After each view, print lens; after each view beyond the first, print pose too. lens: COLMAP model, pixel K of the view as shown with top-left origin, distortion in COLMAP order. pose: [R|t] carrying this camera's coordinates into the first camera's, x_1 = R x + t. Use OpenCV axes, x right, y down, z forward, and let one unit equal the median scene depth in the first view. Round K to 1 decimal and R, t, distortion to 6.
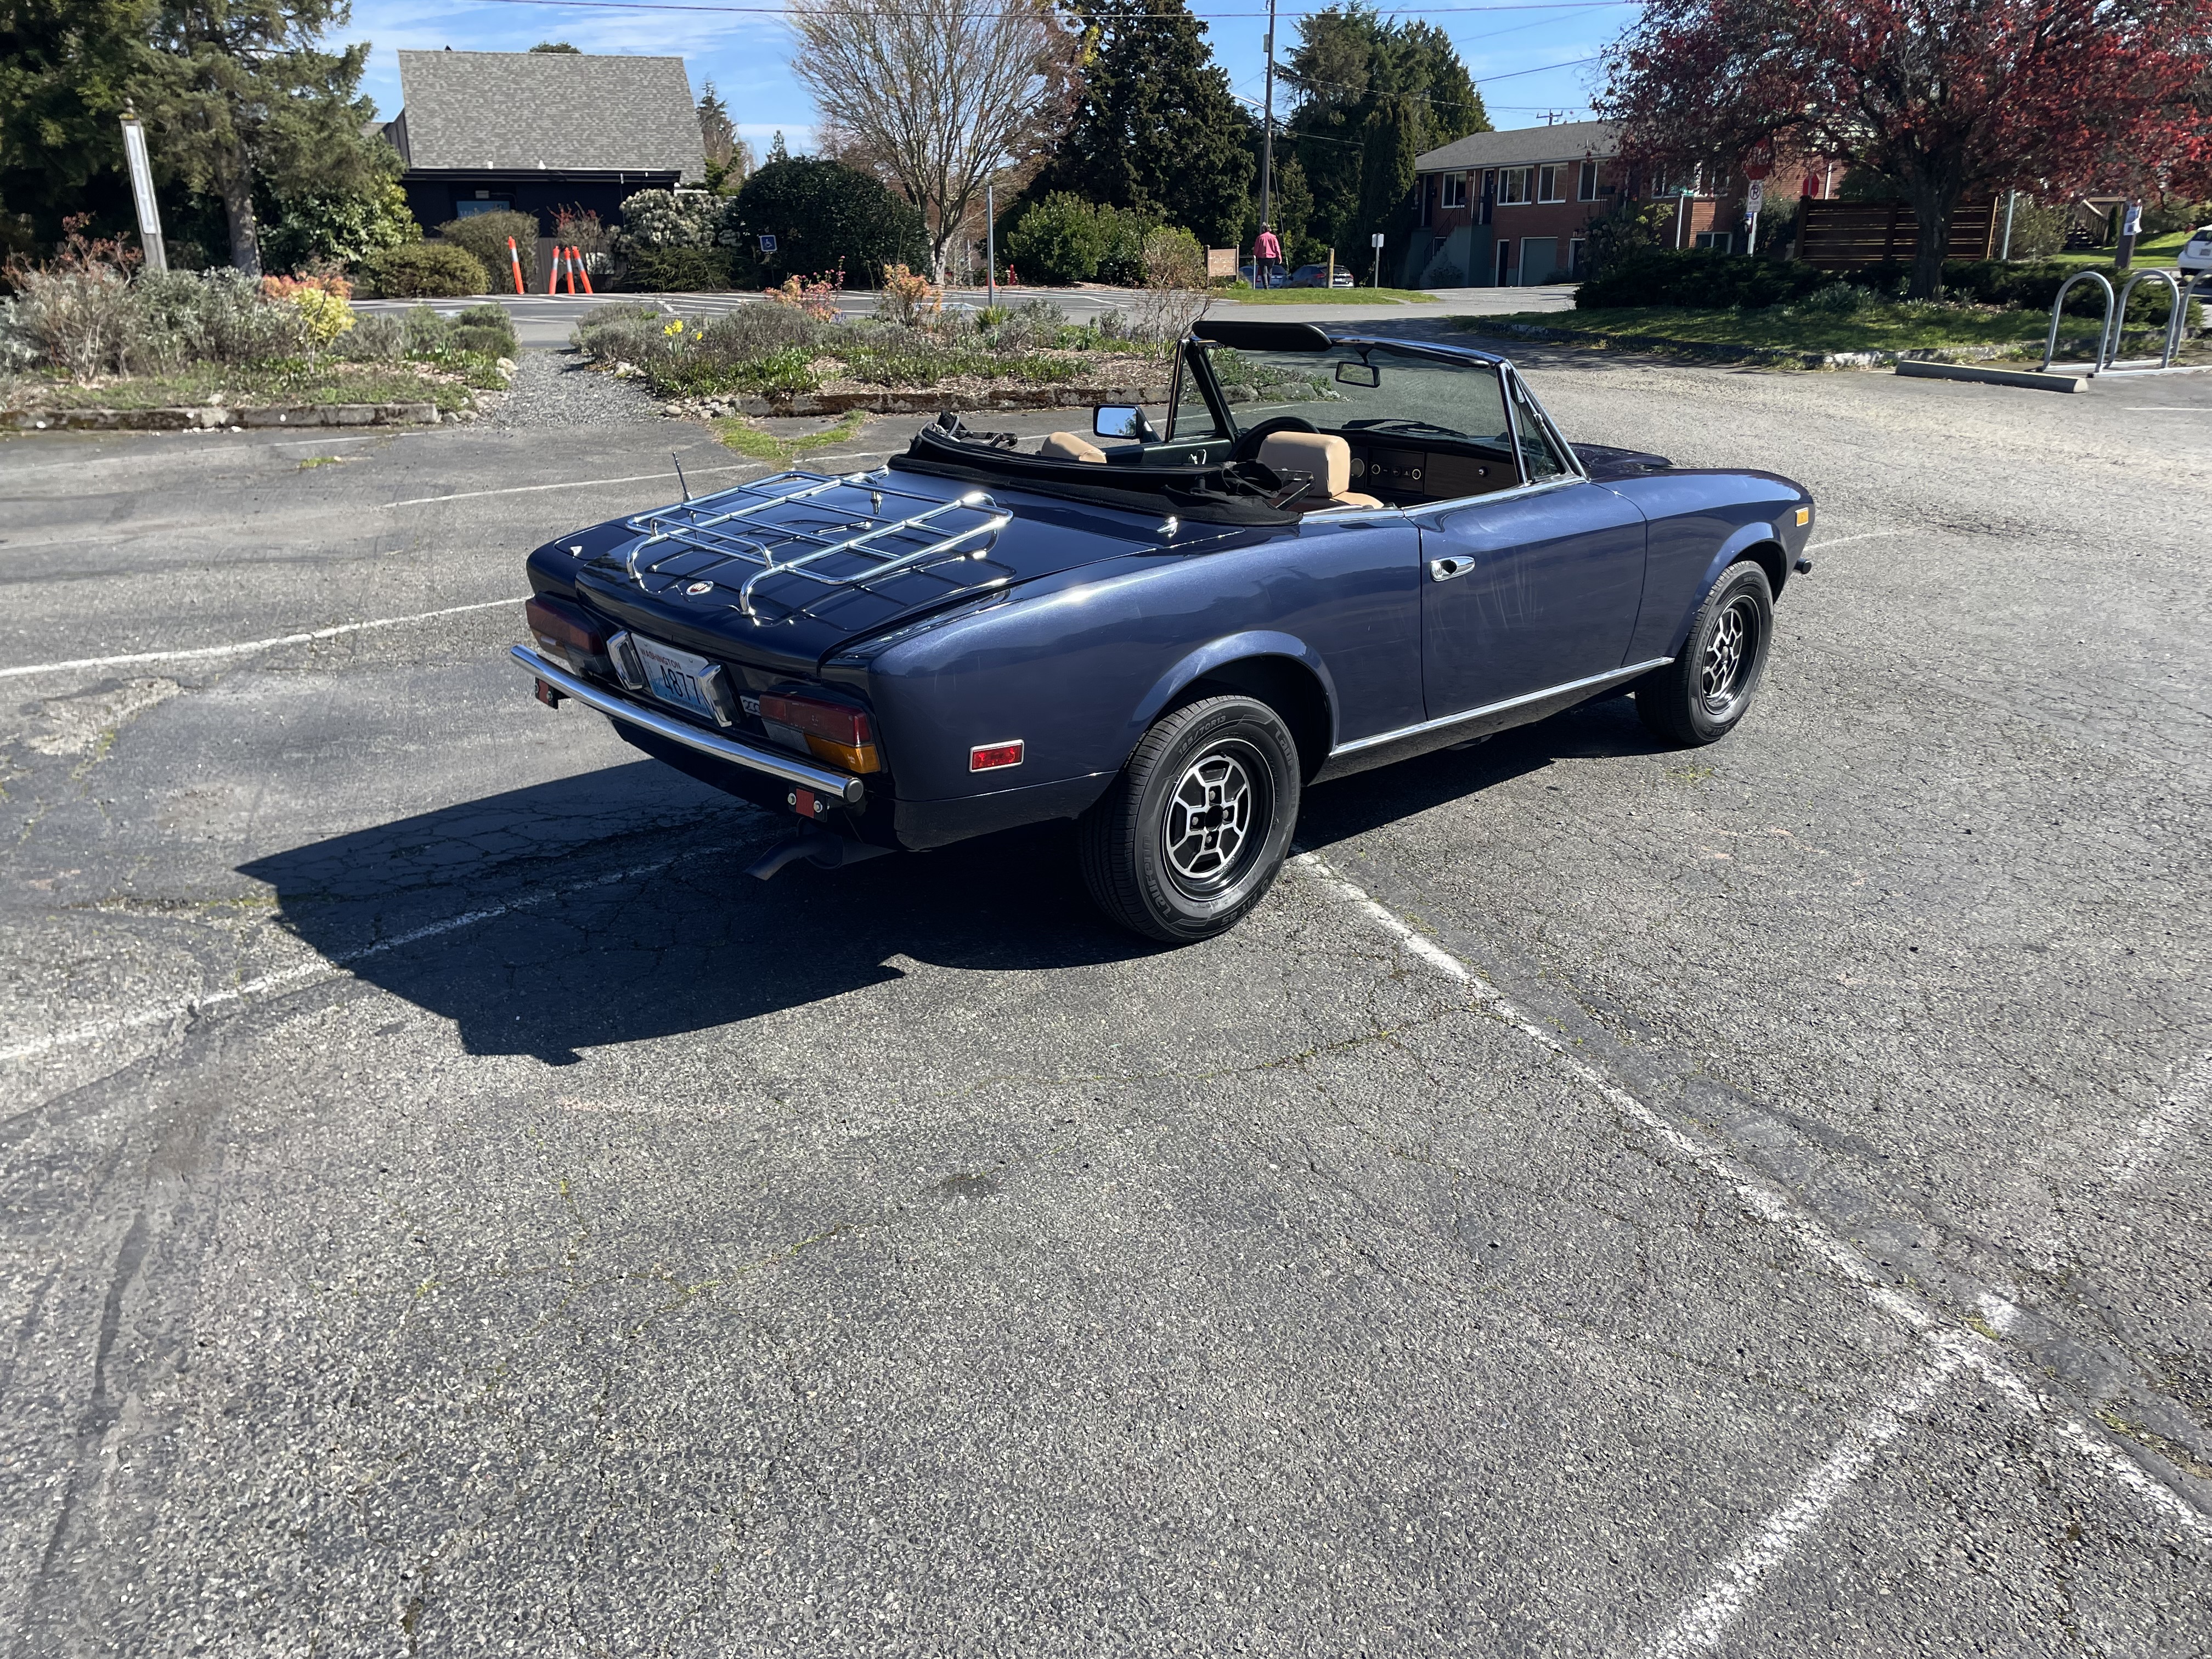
lens RADIAL K [[1676.7, 0, 1092.4], [0, 1676.7, 770.0], [0, 0, 1]] dist [0.094349, -0.135999]
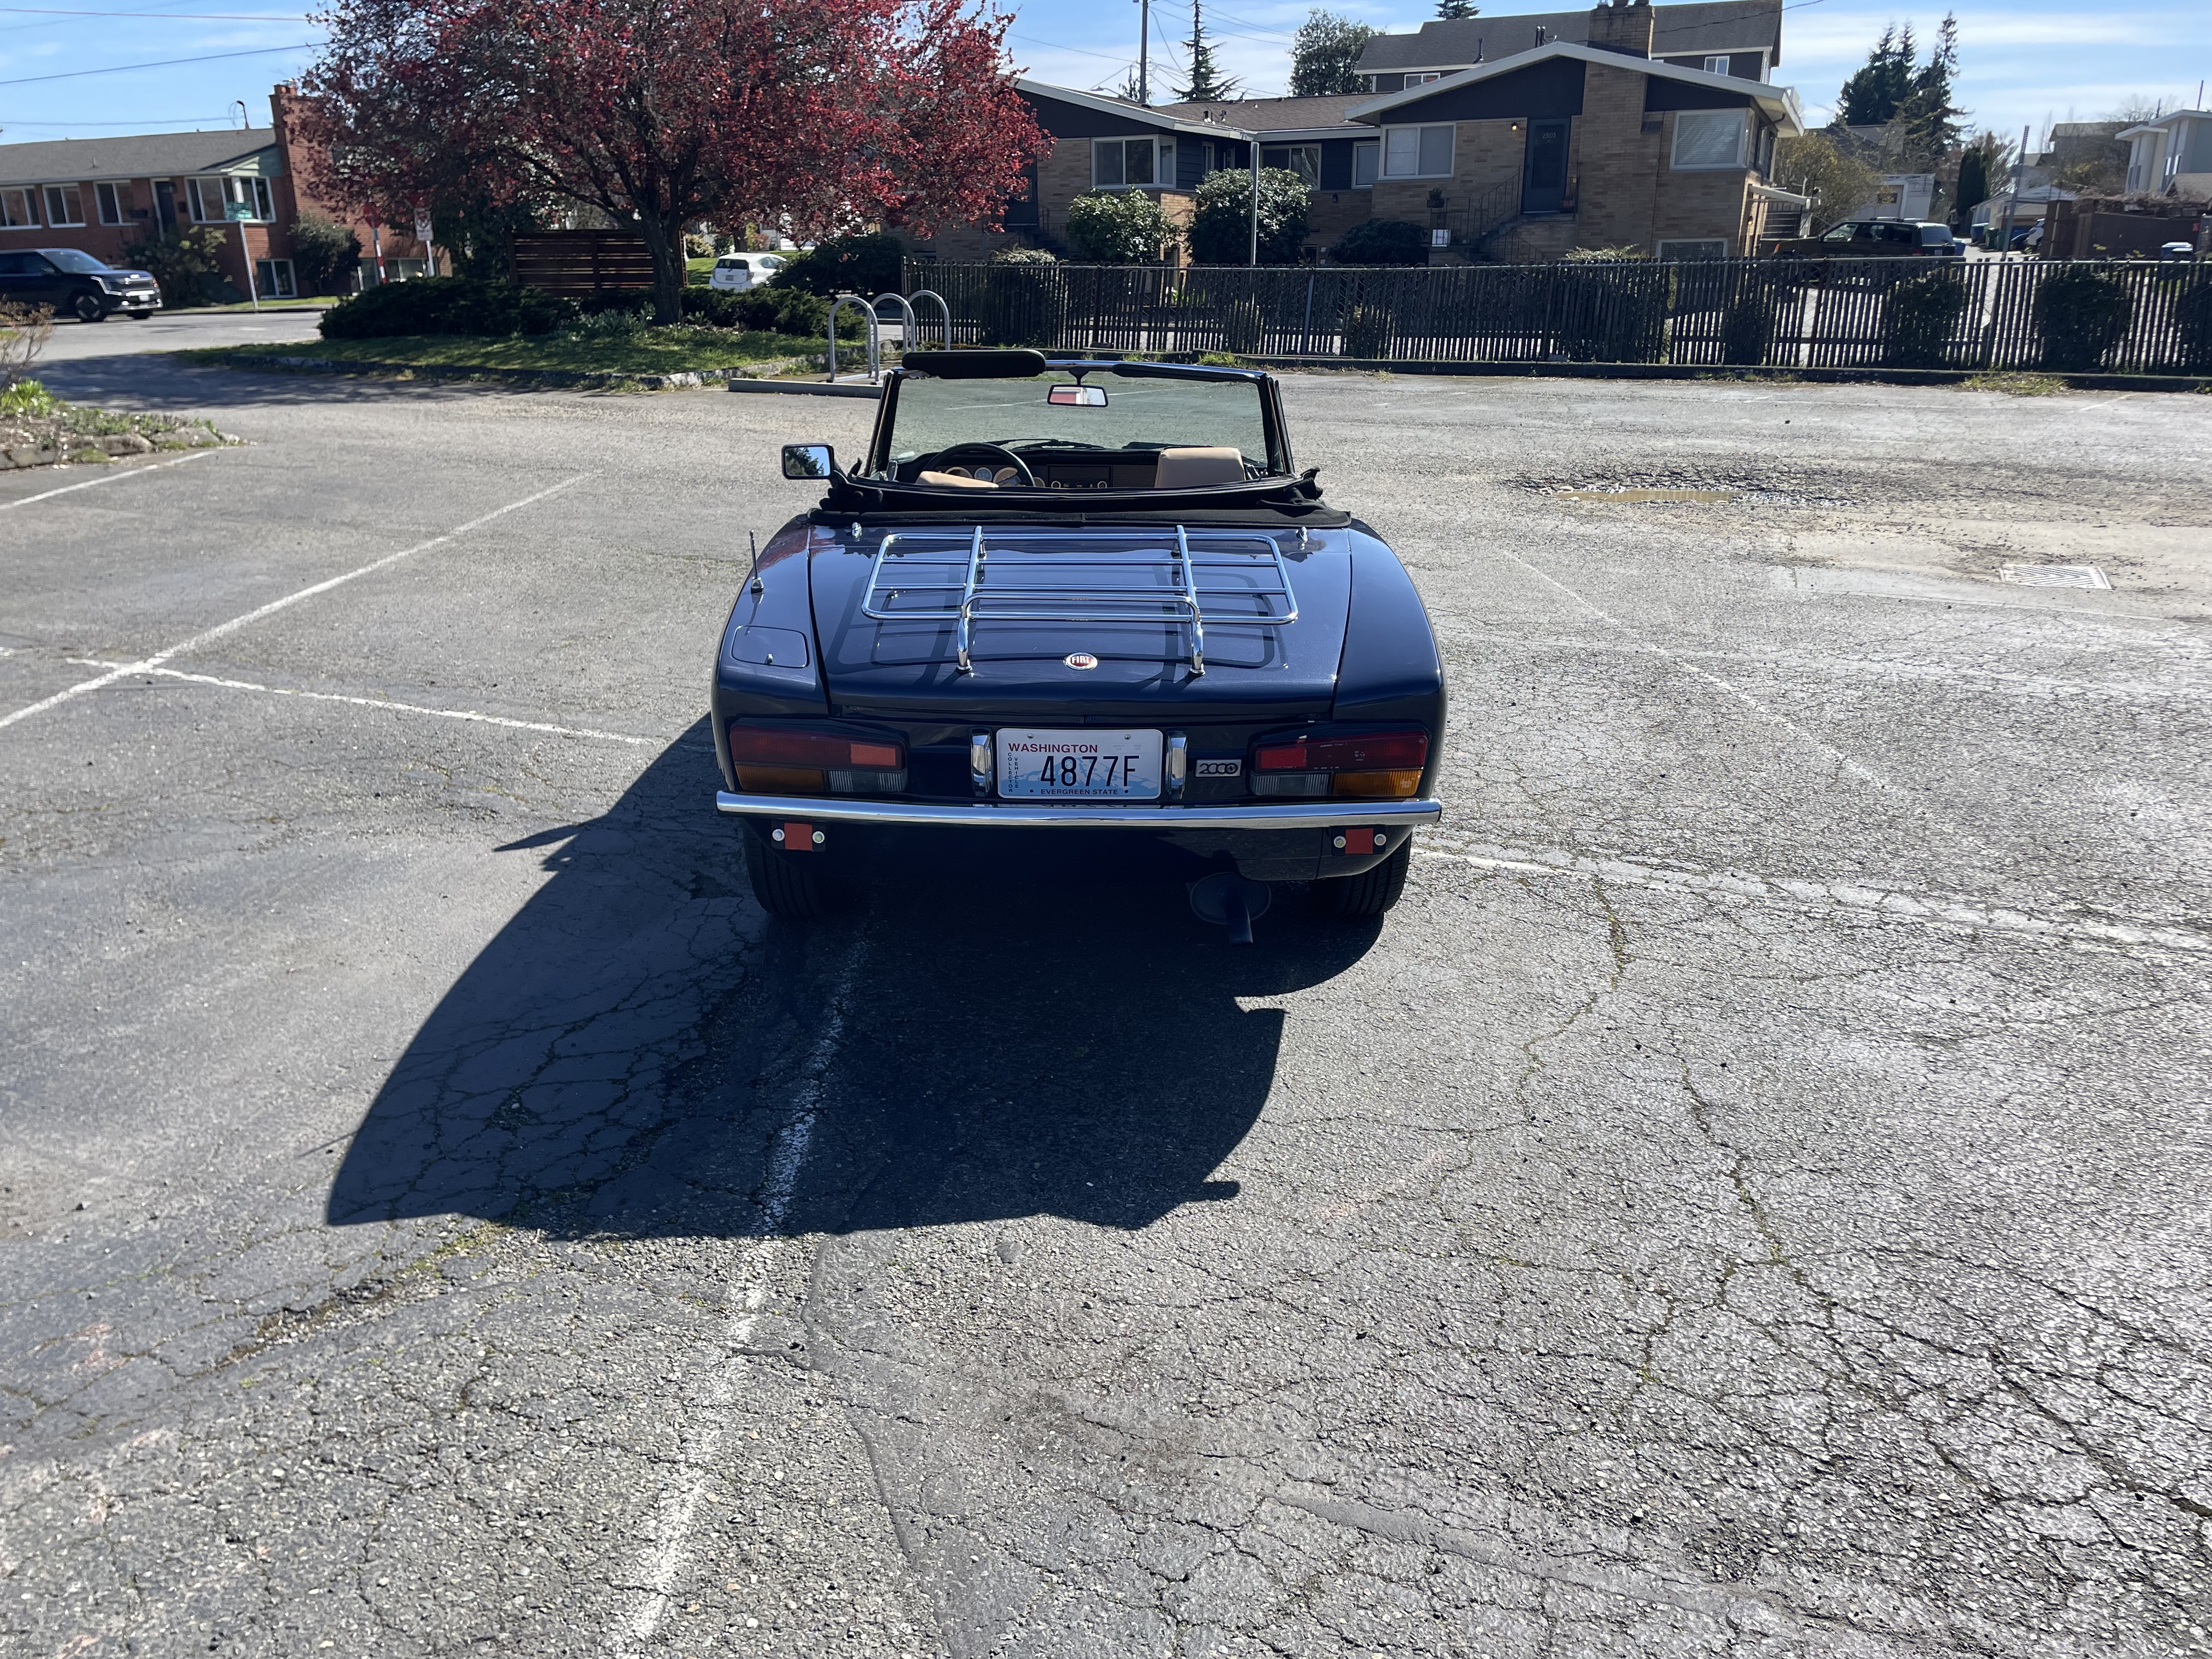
lens RADIAL K [[1676.7, 0, 1092.4], [0, 1676.7, 770.0], [0, 0, 1]] dist [0.094349, -0.135999]
pose [[0.687262, -0.211778, 0.694853, -0.225246], [0.221887, 0.972043, 0.076798, -0.030941], [-0.691691, 0.101398, 0.715039, 0.094160]]
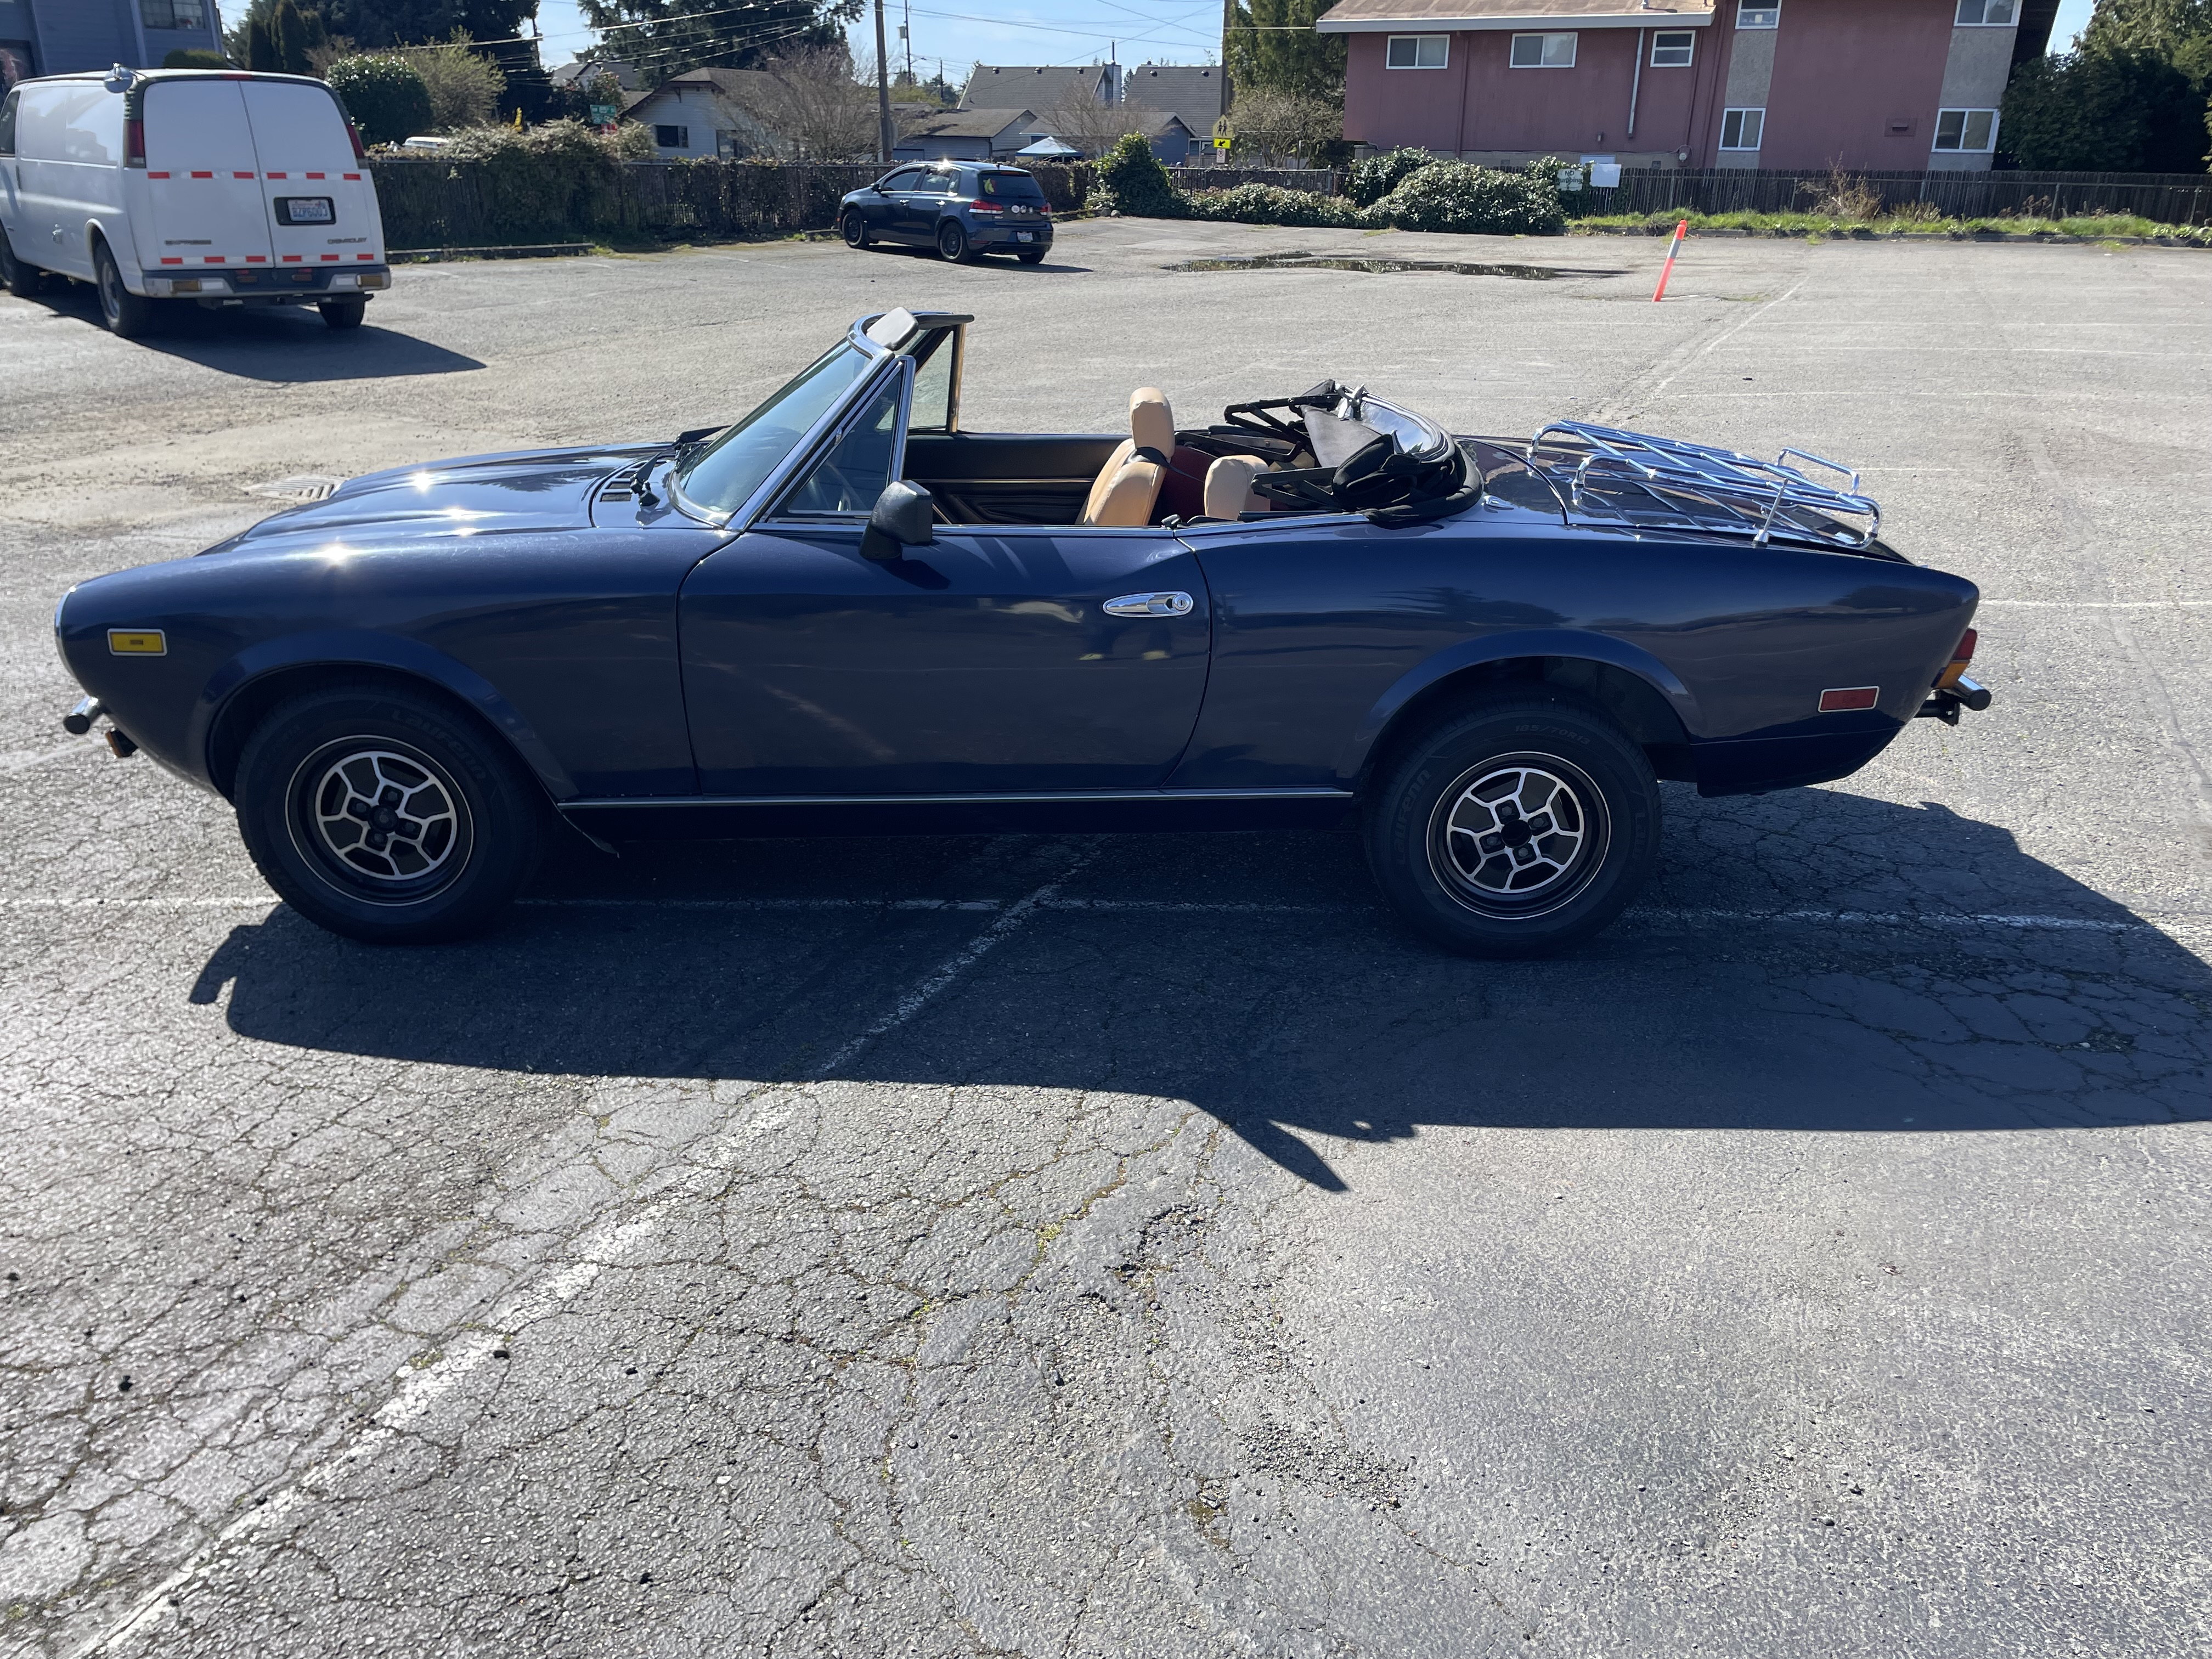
lens RADIAL K [[1676.7, 0, 1092.4], [0, 1676.7, 770.0], [0, 0, 1]] dist [0.094349, -0.135999]
pose [[-0.708963, -0.243481, 0.661883, -0.176696], [0.206580, 0.825652, 0.524999, -0.171280], [-0.674312, 0.508936, -0.535058, 0.525019]]
